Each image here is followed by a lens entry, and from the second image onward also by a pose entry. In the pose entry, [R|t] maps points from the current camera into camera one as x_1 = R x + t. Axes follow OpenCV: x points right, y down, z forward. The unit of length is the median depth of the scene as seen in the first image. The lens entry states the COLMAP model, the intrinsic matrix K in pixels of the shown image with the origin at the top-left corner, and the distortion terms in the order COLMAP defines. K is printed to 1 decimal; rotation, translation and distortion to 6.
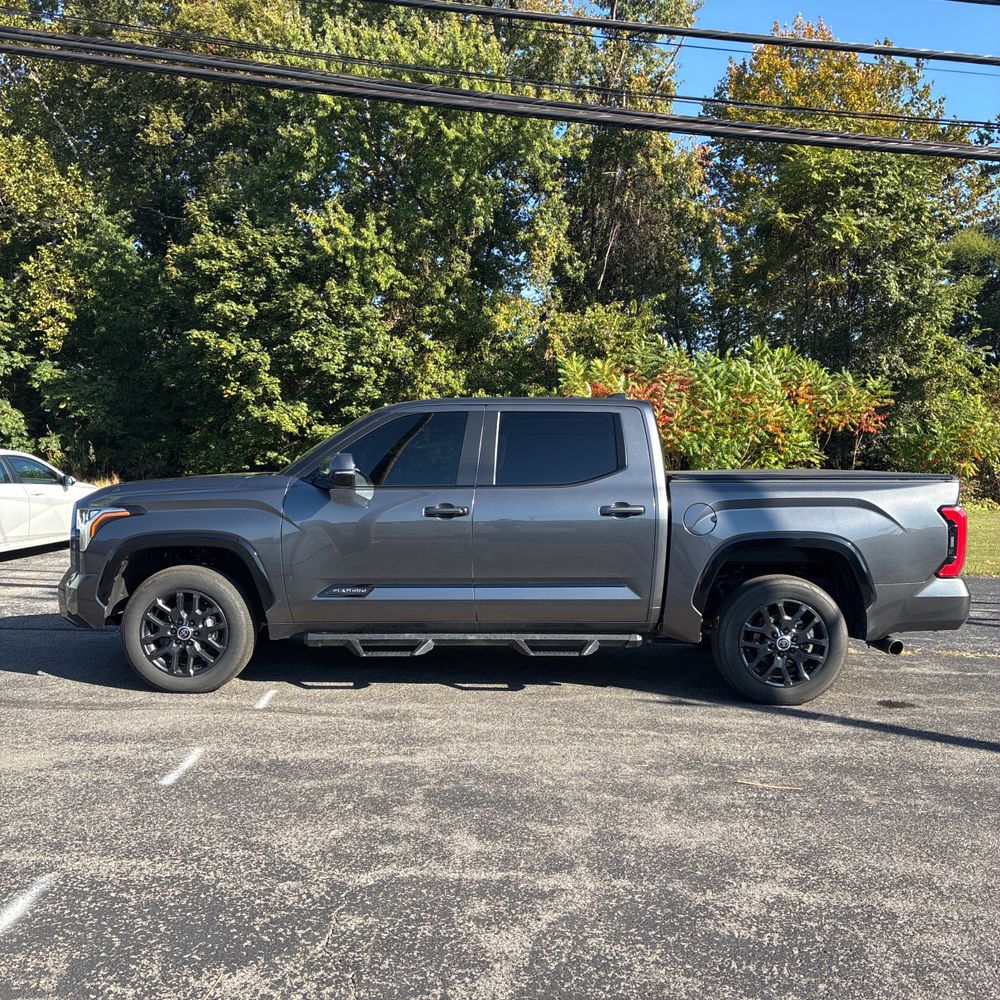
lens RADIAL K [[1019.2, 0, 501.5], [0, 1019.2, 515.5], [0, 0, 1]] dist [0.083552, -0.210083]
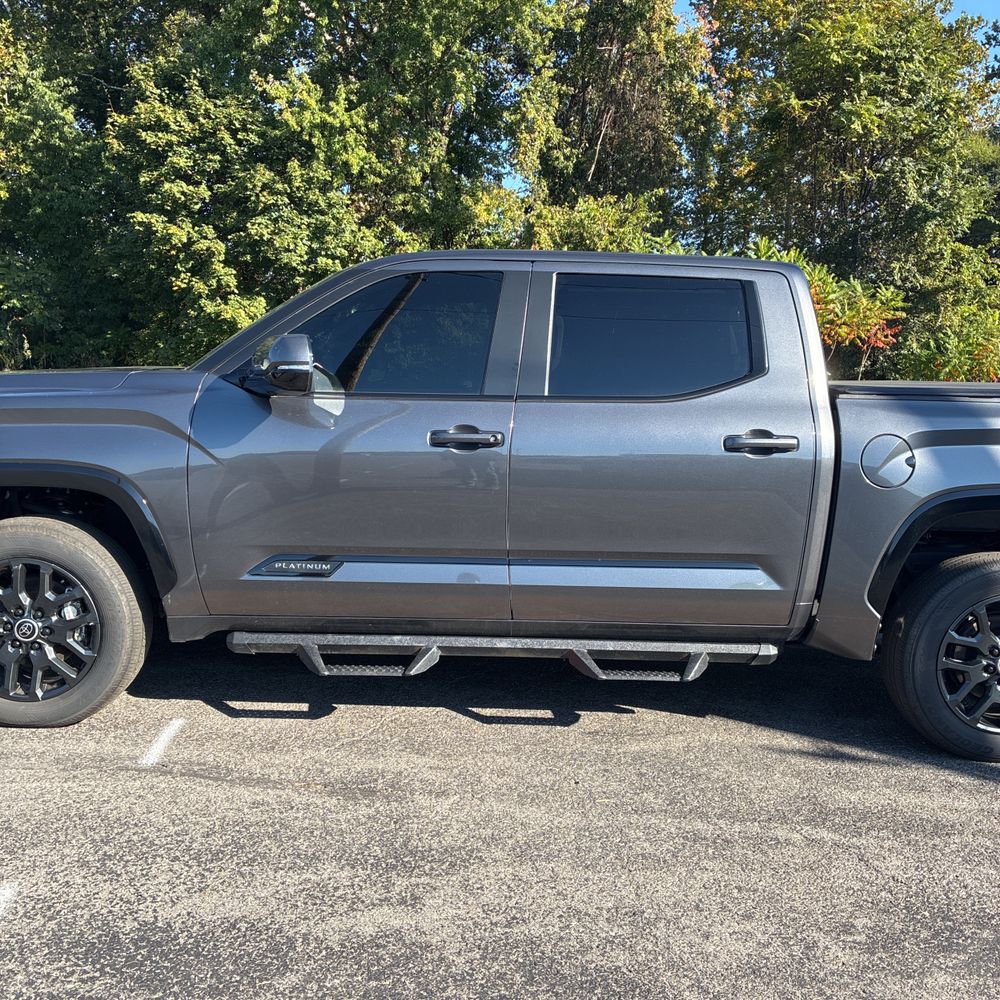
lens RADIAL K [[1012.9, 0, 496.0], [0, 1012.9, 504.2], [0, 0, 1]] dist [0.023125, -0.001222]
pose [[0.999252, 0.020977, 0.032497, -0.011793], [-0.023428, 0.996756, 0.076996, -0.002457], [-0.030776, -0.077700, 0.996502, 0.086336]]
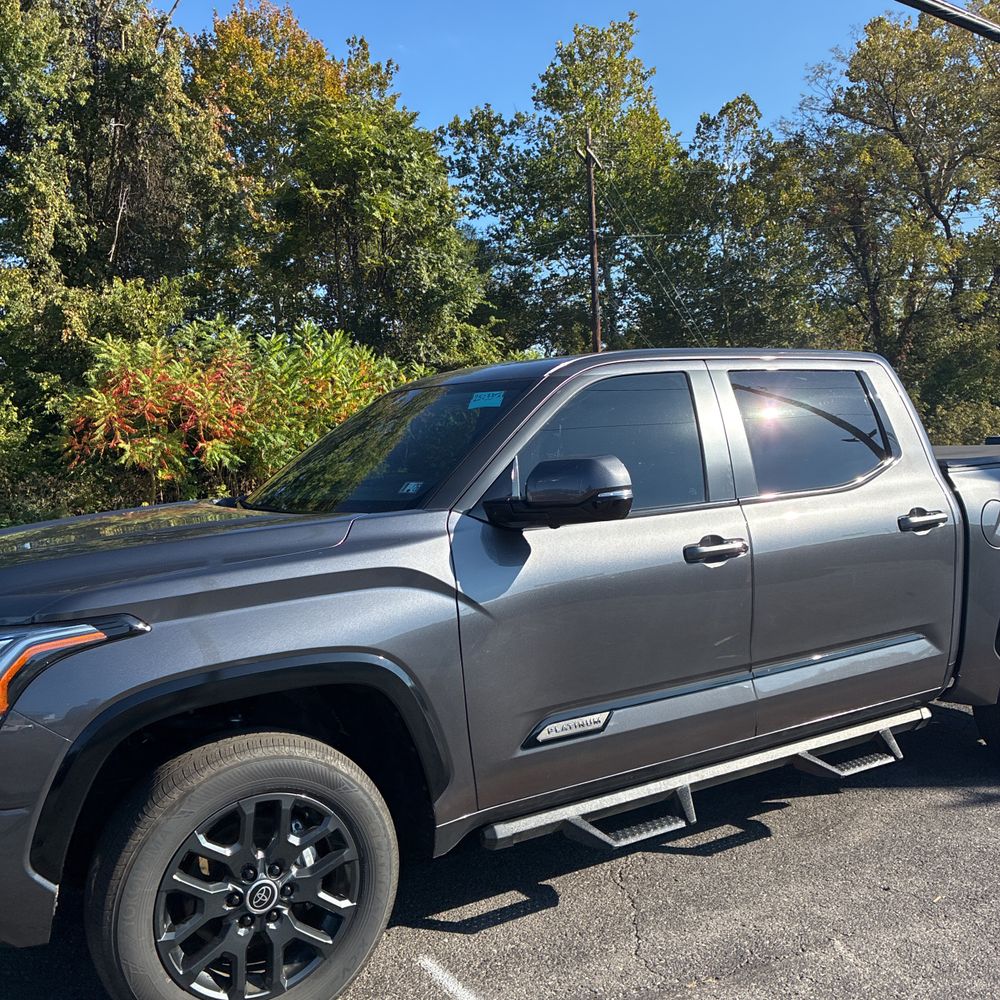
lens RADIAL K [[1012.9, 0, 496.0], [0, 1012.9, 504.2], [0, 0, 1]] dist [0.023125, -0.001222]
pose [[0.850819, -0.078063, 0.519629, -0.093095], [0.080438, 0.996597, 0.018011, -0.010176], [-0.519266, 0.026473, 0.854202, 0.125713]]
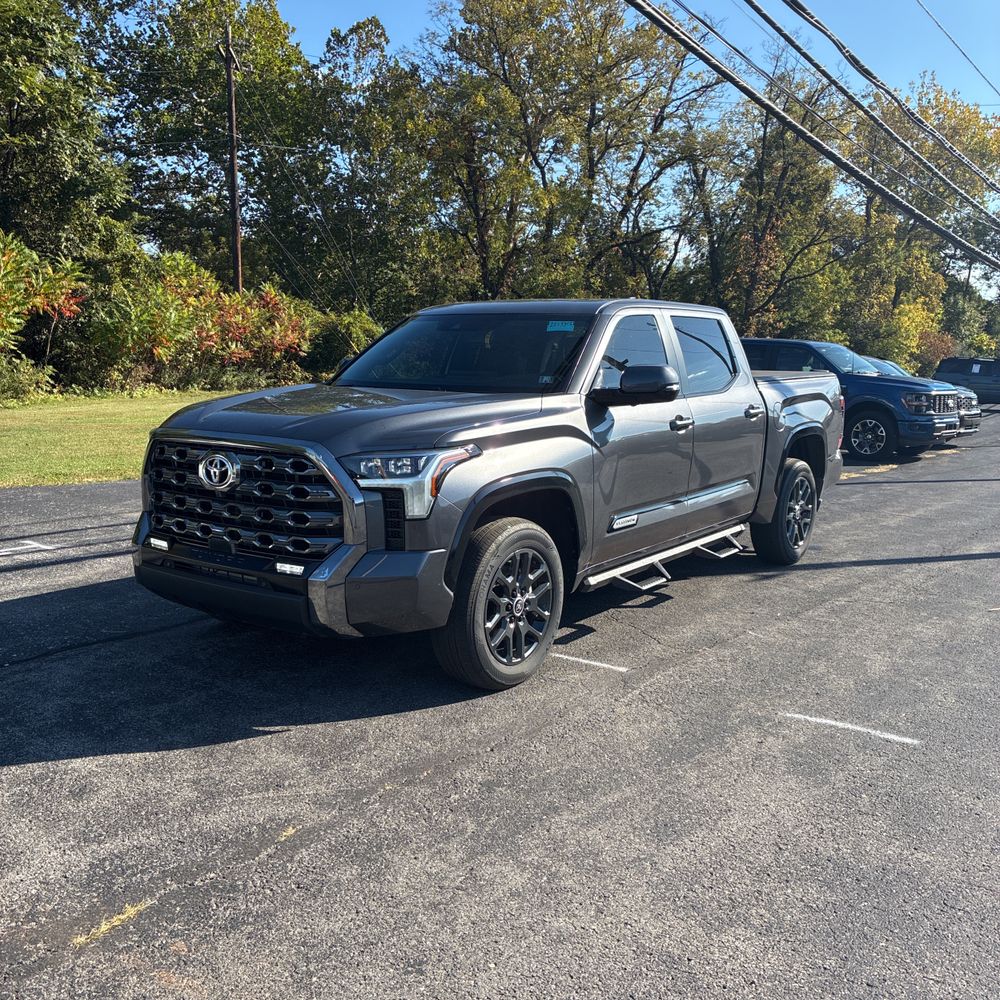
lens RADIAL K [[1022.9, 0, 542.7], [0, 1022.9, 498.8], [0, 0, 1]] dist [0.014327, -0.022451]
pose [[0.543797, -0.121972, 0.830306, -0.196181], [0.039617, 0.992010, 0.119780, -0.011415], [-0.838281, -0.032242, 0.544284, 0.124470]]
